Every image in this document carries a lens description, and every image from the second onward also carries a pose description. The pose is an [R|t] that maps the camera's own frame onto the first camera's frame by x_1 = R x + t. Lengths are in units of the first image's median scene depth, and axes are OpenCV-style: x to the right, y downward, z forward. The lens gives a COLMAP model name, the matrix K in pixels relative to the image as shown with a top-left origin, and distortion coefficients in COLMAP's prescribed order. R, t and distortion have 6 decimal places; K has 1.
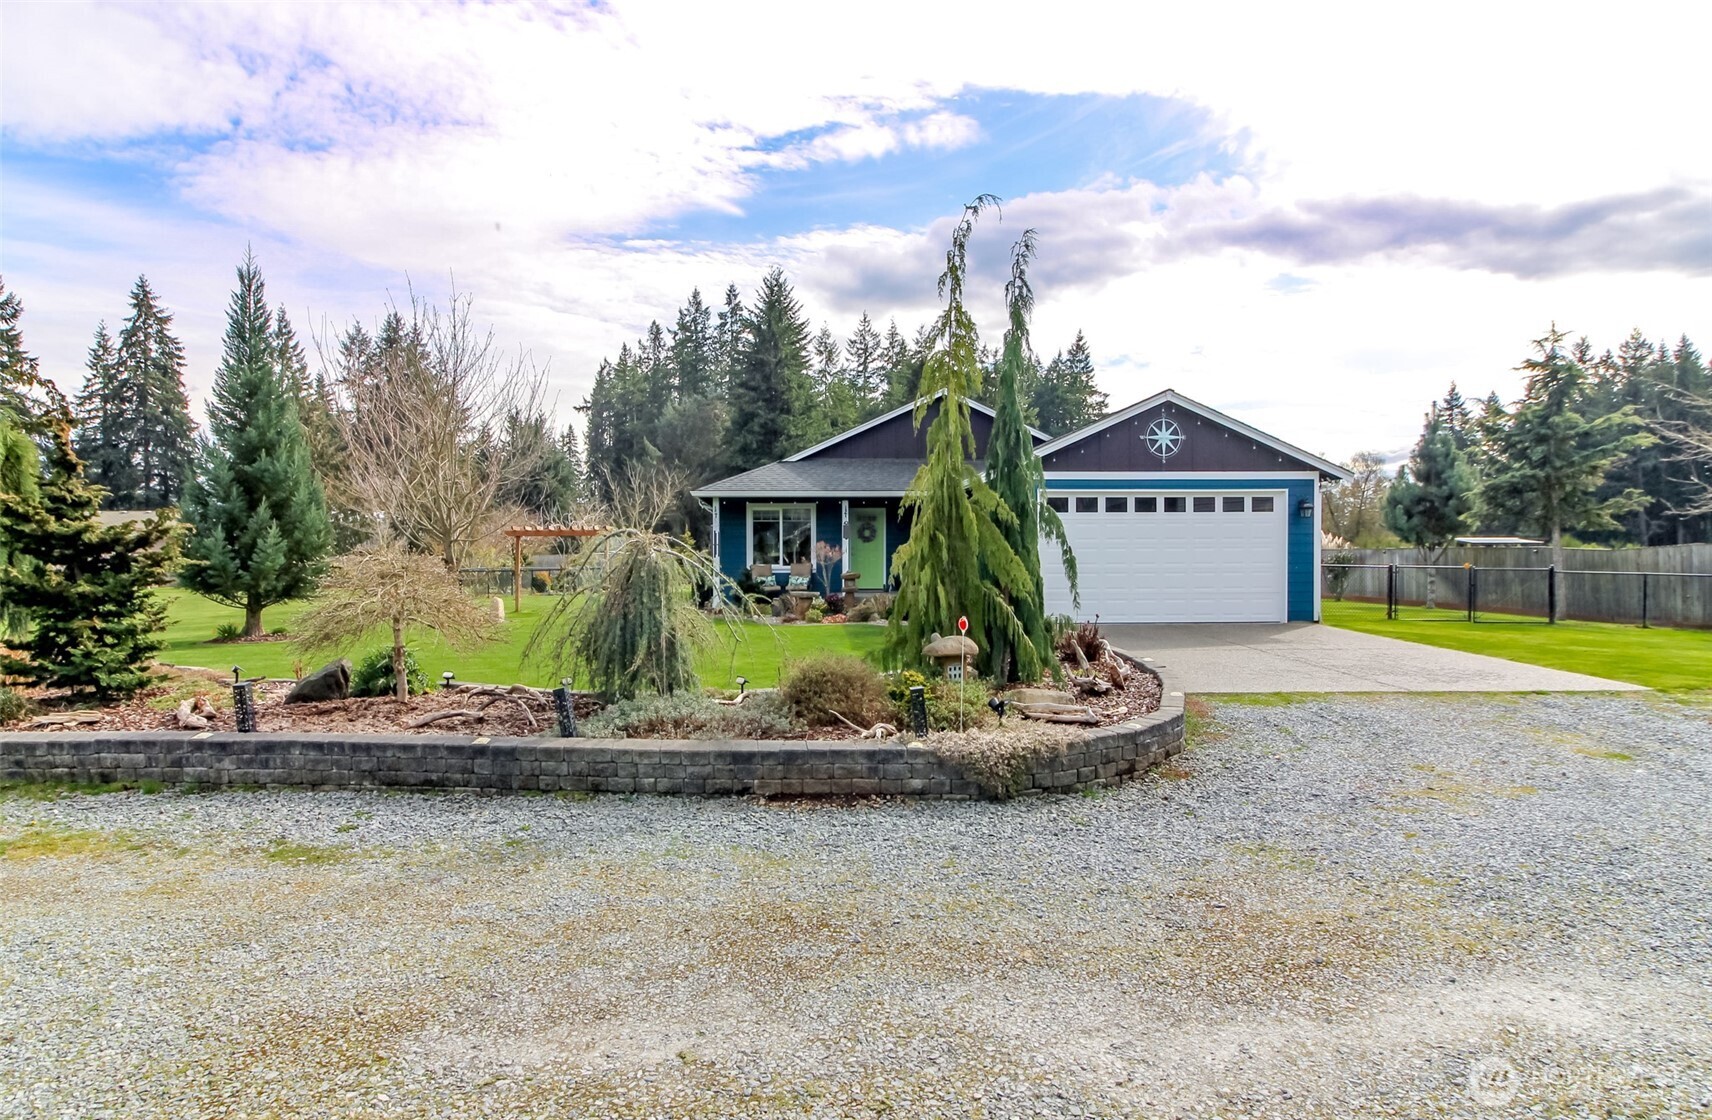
lens RADIAL K [[933.7, 0, 822.0], [0, 933.7, 565.3], [0, 0, 1]] dist [0.011747, 0.000435]
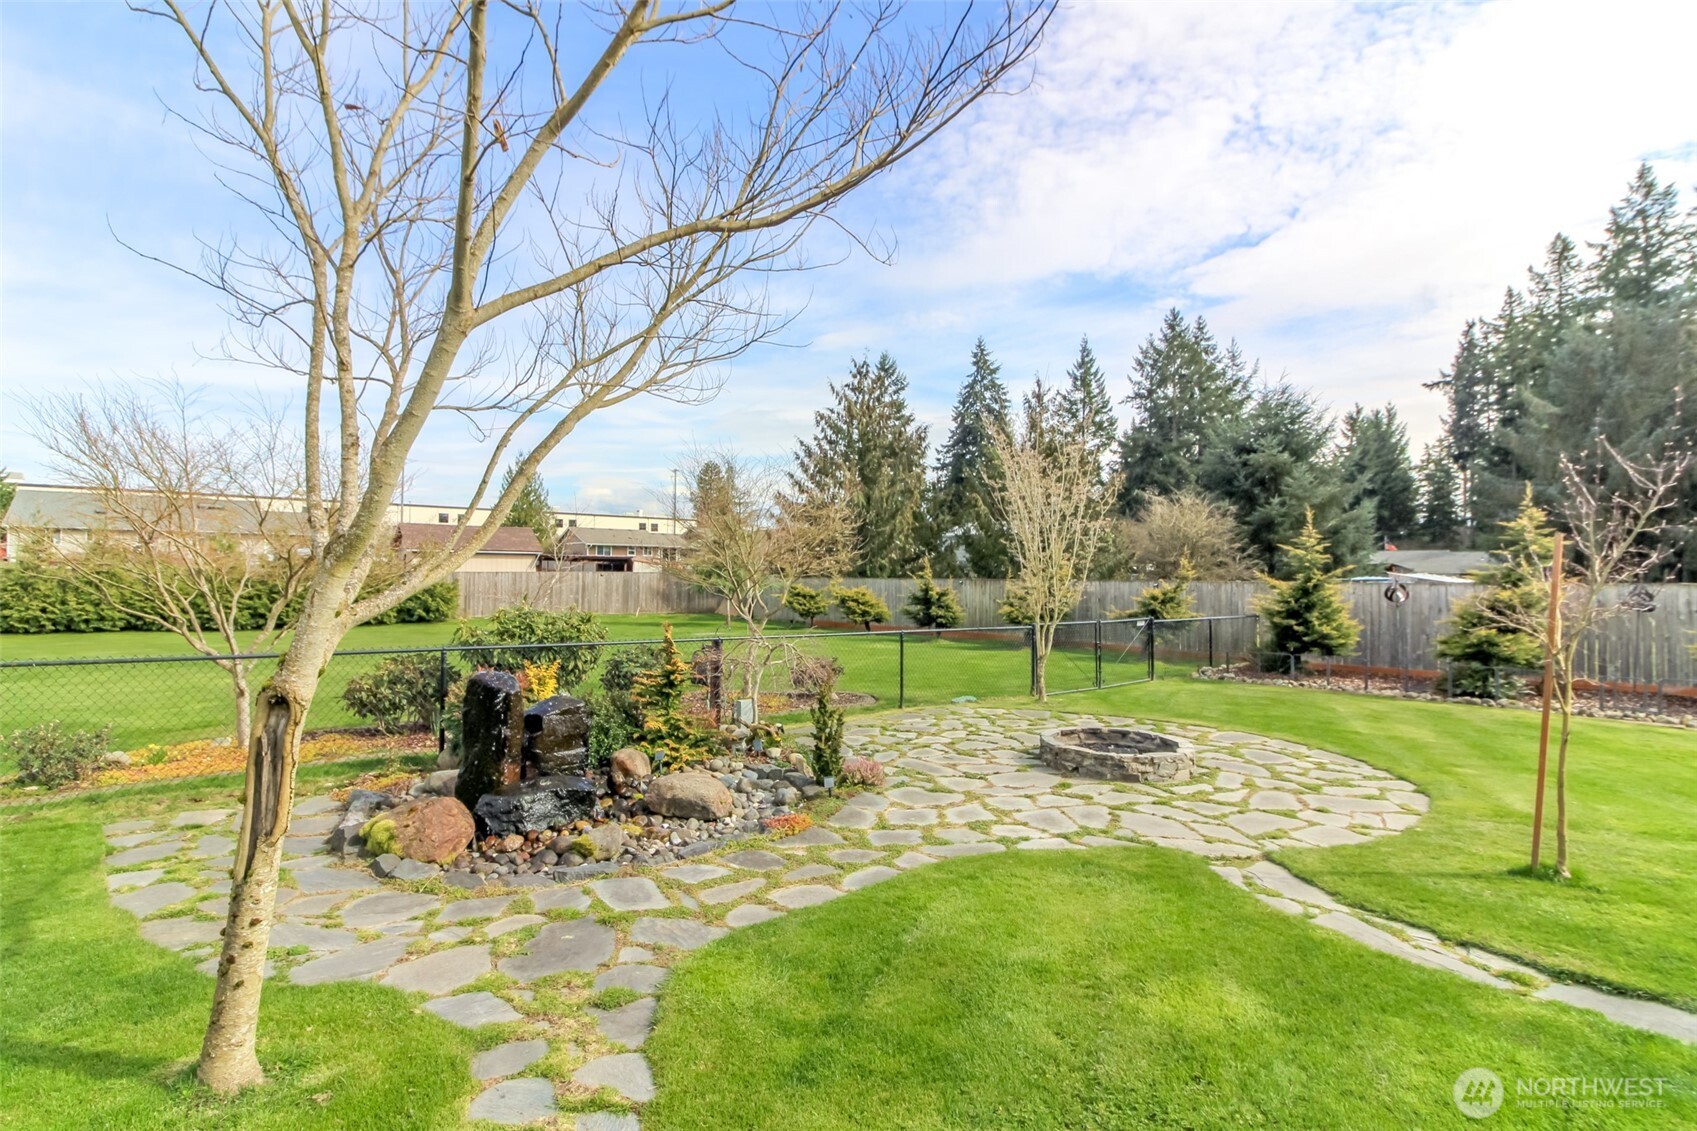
lens RADIAL K [[776.2, 0, 830.8], [0, 776.2, 547.9], [0, 0, 1]] dist [0.009759, -0.008724]
pose [[0.575661, -0.014996, -0.817551, -0.035702], [-0.020463, 0.999254, -0.032738, -0.005866], [0.817432, 0.035576, 0.574925, 0.341232]]
